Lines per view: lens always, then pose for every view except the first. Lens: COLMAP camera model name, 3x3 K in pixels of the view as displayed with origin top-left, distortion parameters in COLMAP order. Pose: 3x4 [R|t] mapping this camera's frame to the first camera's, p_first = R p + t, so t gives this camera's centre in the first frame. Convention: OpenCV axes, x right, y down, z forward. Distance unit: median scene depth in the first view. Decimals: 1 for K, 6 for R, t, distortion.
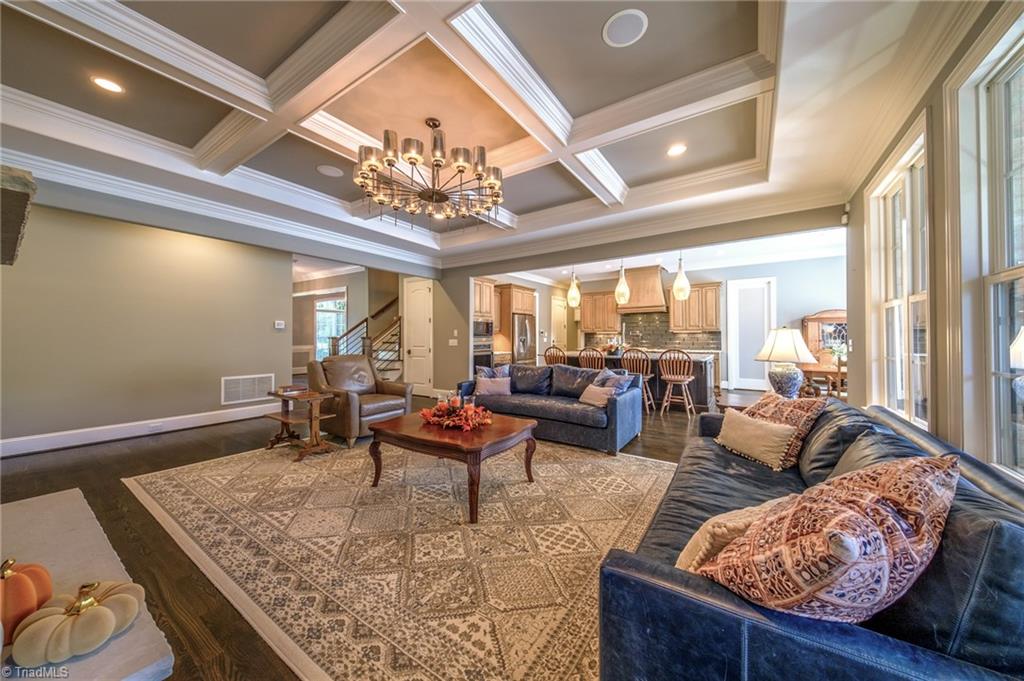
lens RADIAL K [[351.8, 0, 511.4], [0, 351.8, 337.3], [0, 0, 1]] dist [-0.000547, -0.000050]
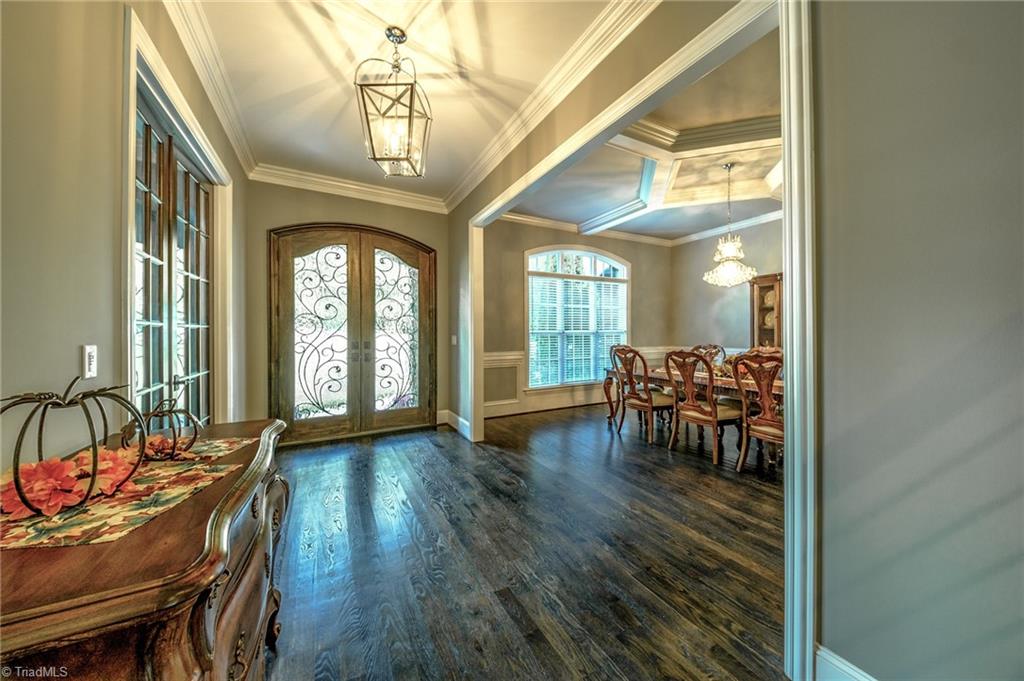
lens RADIAL K [[351.8, 0, 512.0], [0, 351.8, 338.1], [0, 0, 1]] dist [-0.000547, -0.000050]
pose [[0.885409, 0.000827, -0.464811, -0.373389], [0.000647, 0.999995, 0.003011, 0.005080], [0.464812, -0.002967, 0.885405, 0.606978]]
